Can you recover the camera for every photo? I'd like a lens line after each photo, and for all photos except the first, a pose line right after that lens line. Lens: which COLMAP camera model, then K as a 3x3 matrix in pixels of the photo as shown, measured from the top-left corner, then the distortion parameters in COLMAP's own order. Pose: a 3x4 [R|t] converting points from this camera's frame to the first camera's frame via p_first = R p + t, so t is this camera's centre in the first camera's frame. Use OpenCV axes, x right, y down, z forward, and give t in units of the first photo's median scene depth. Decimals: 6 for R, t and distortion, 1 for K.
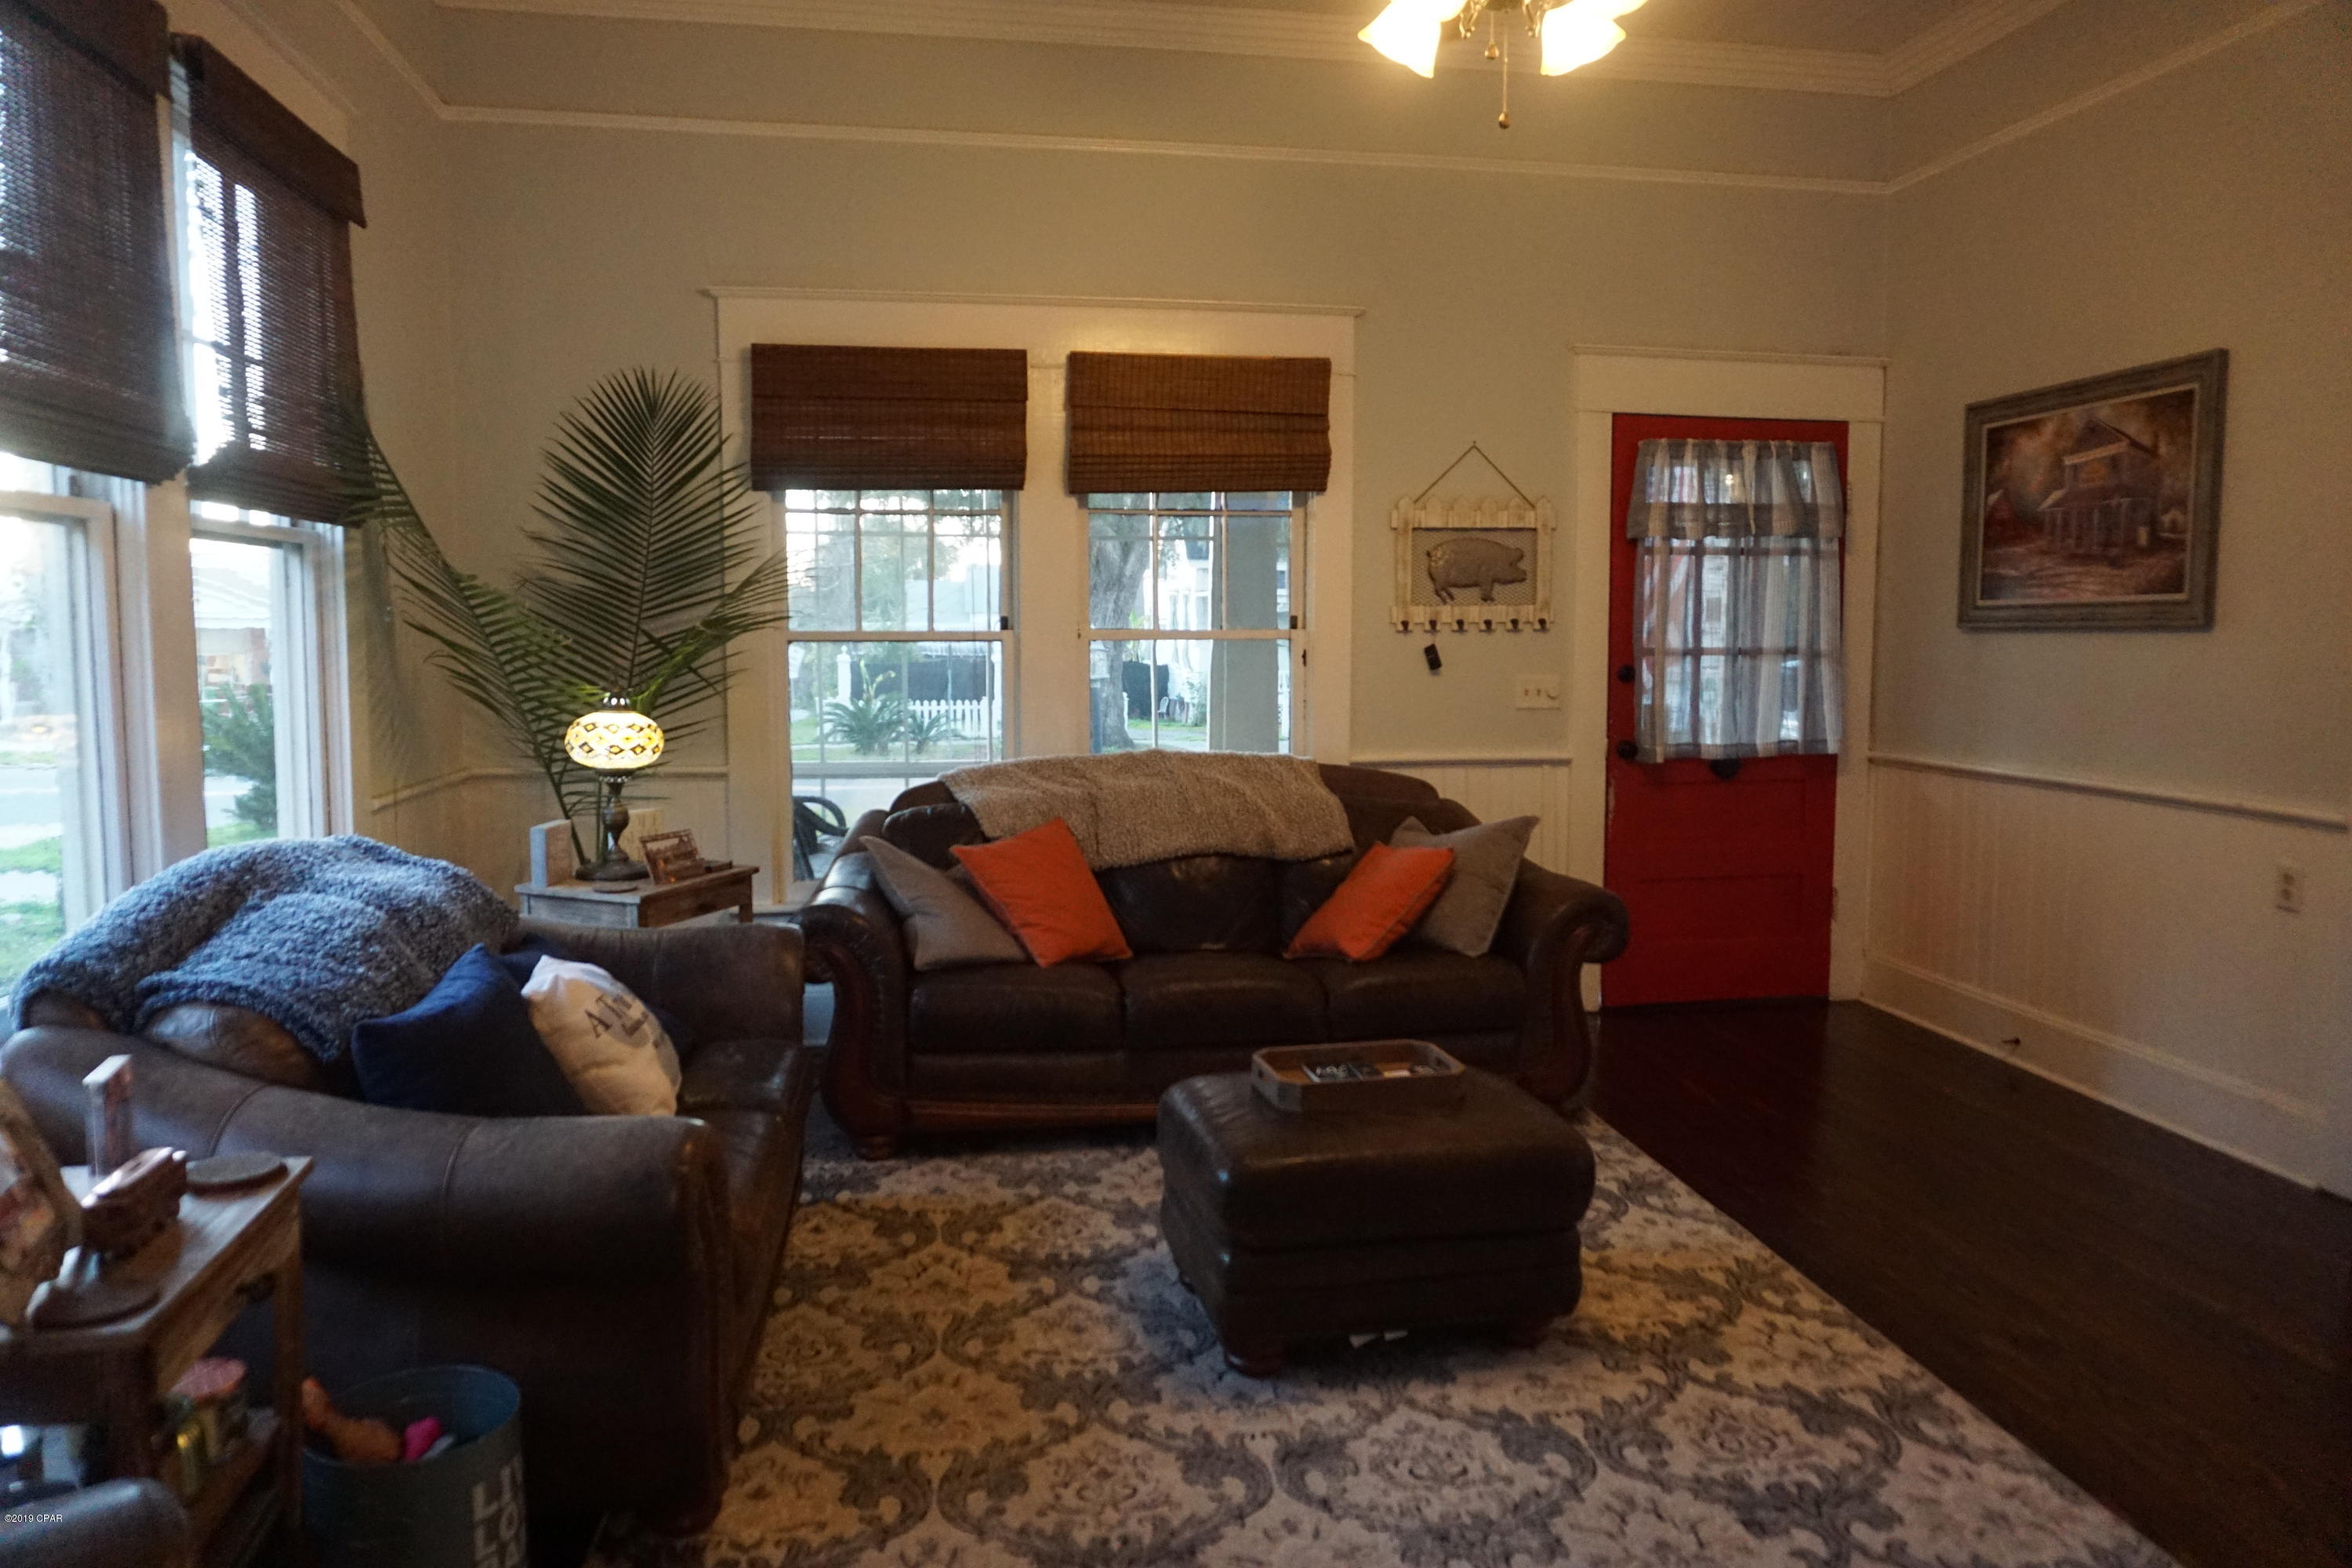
lens RADIAL K [[1553.2, 0, 1169.6], [0, 1553.2, 777.5], [0, 0, 1]] dist [-0.071653, 0.038686]
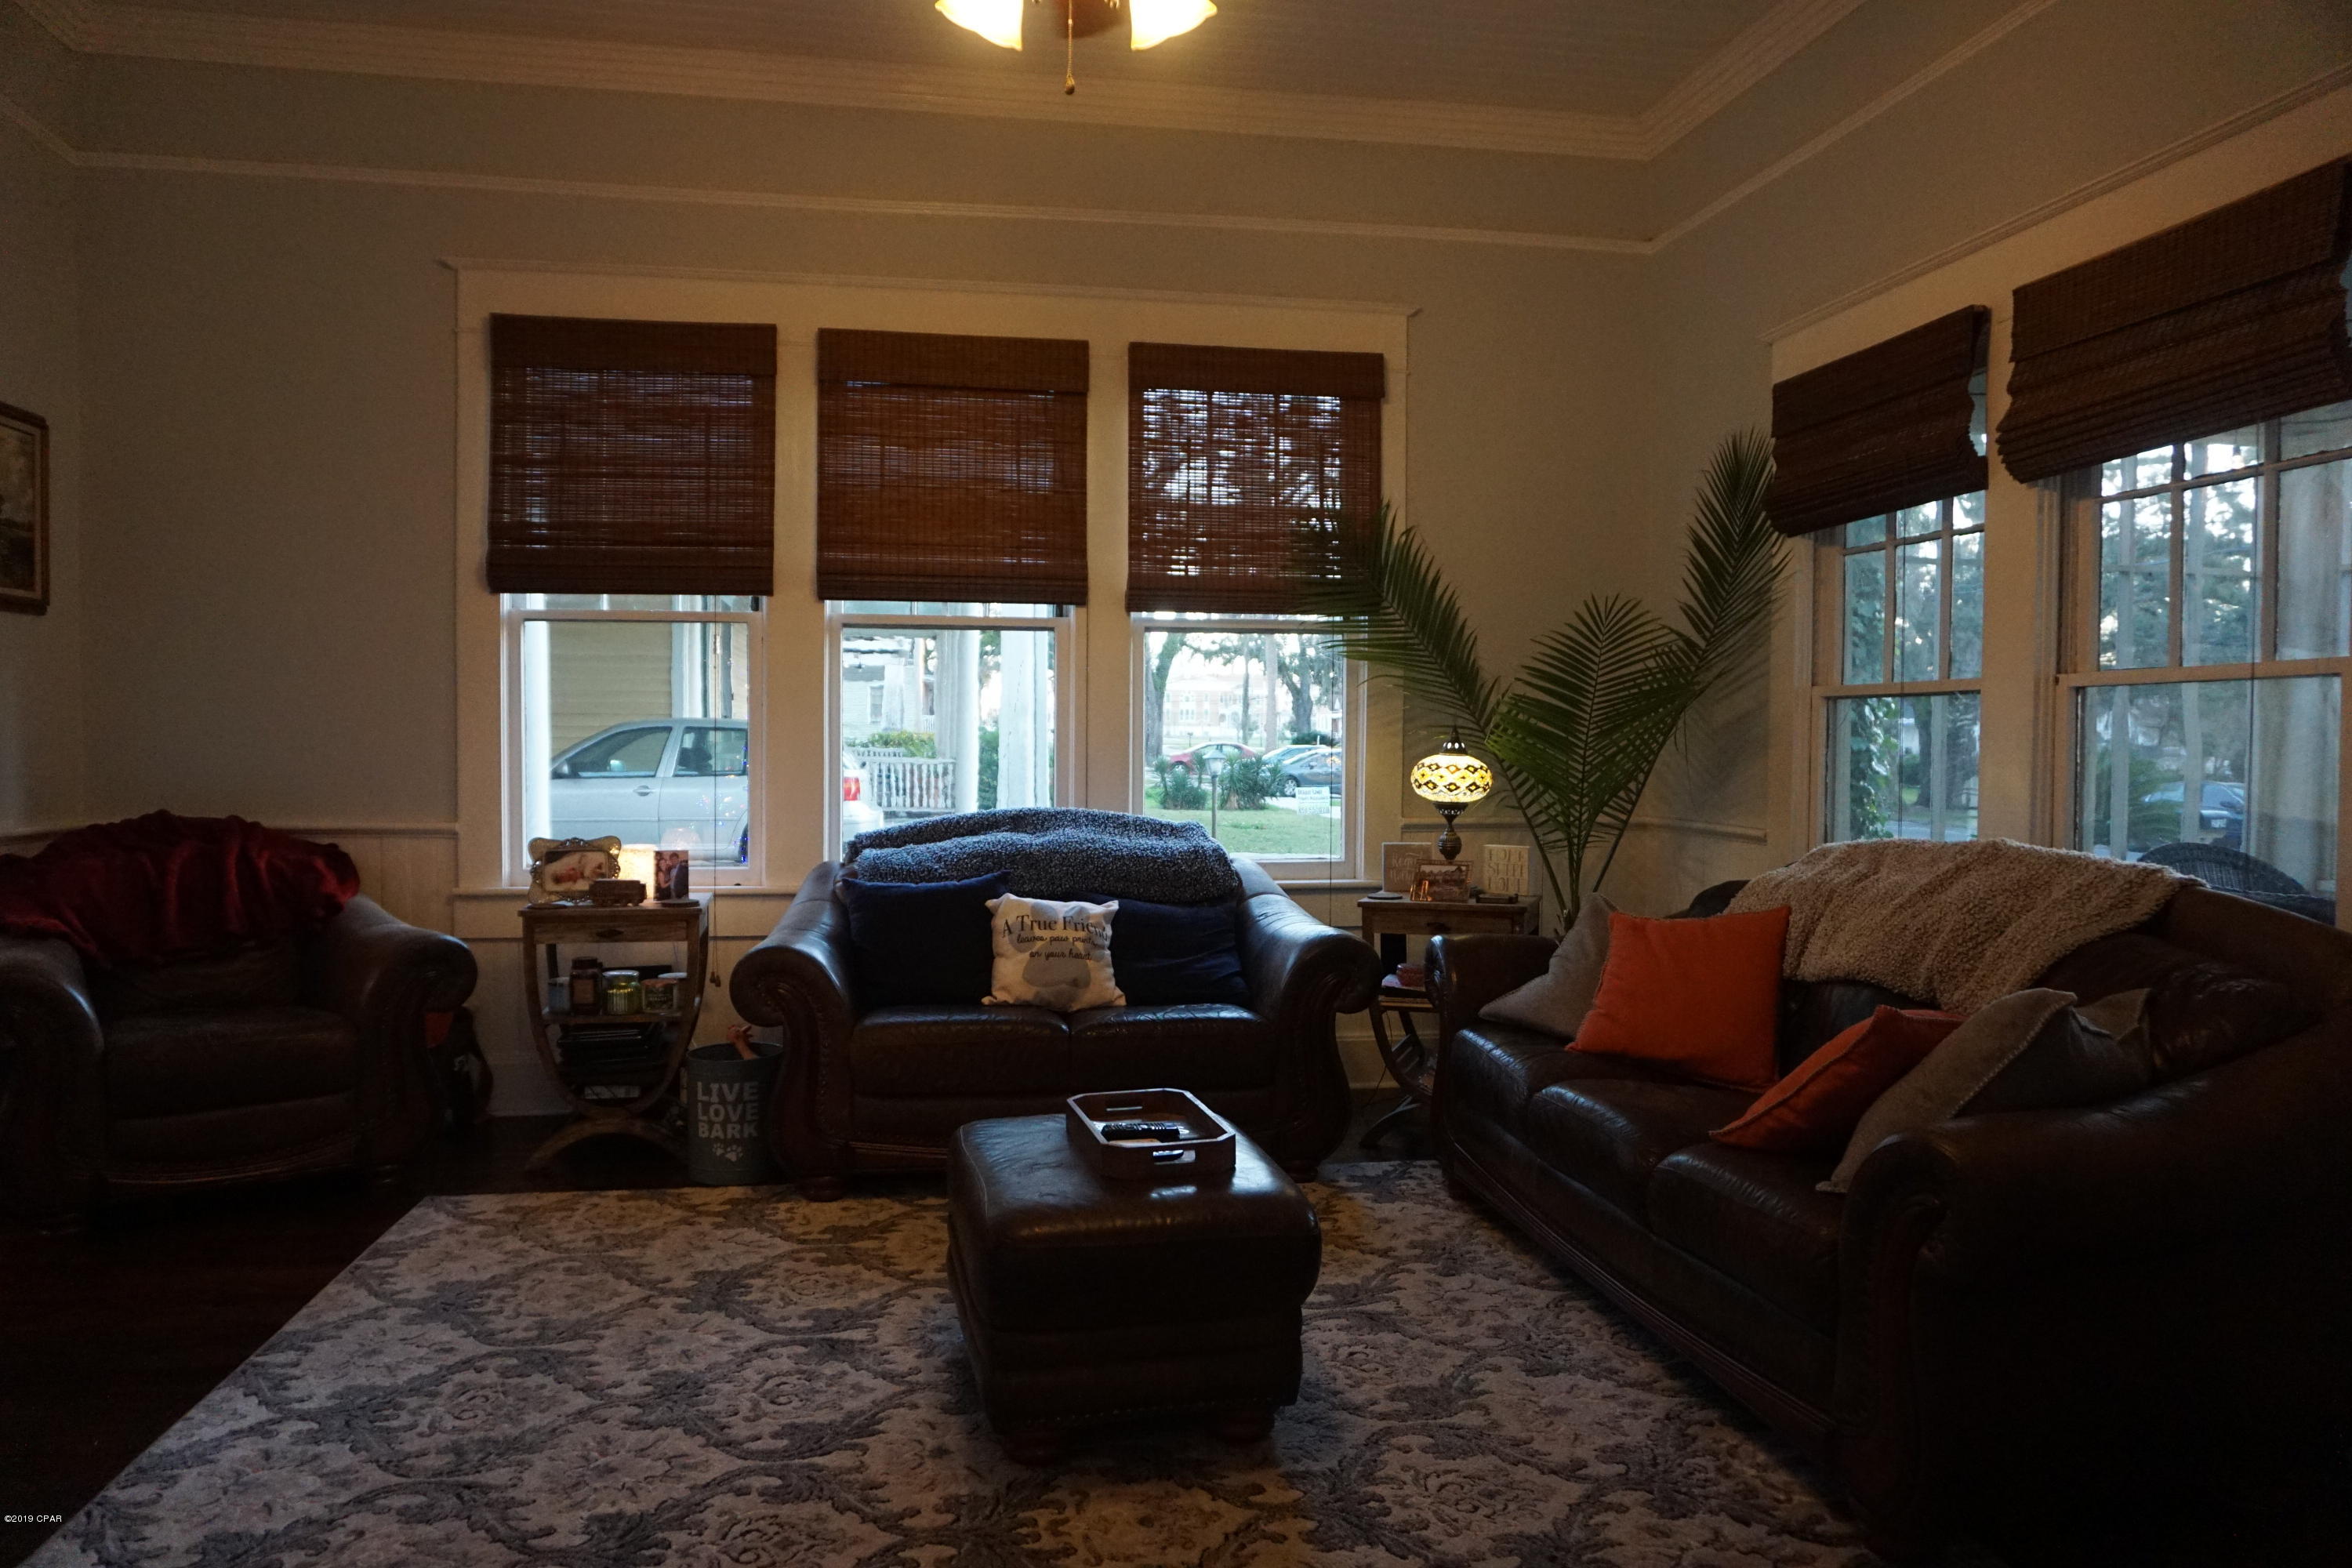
lens RADIAL K [[1553.2, 0, 1169.6], [0, 1553.2, 777.5], [0, 0, 1]] dist [-0.071653, 0.038686]
pose [[0.024214, 0.029320, -0.999277, 0.970779], [-0.105244, 0.994090, 0.026618, -0.039793], [0.994152, 0.104523, 0.027157, 0.908964]]
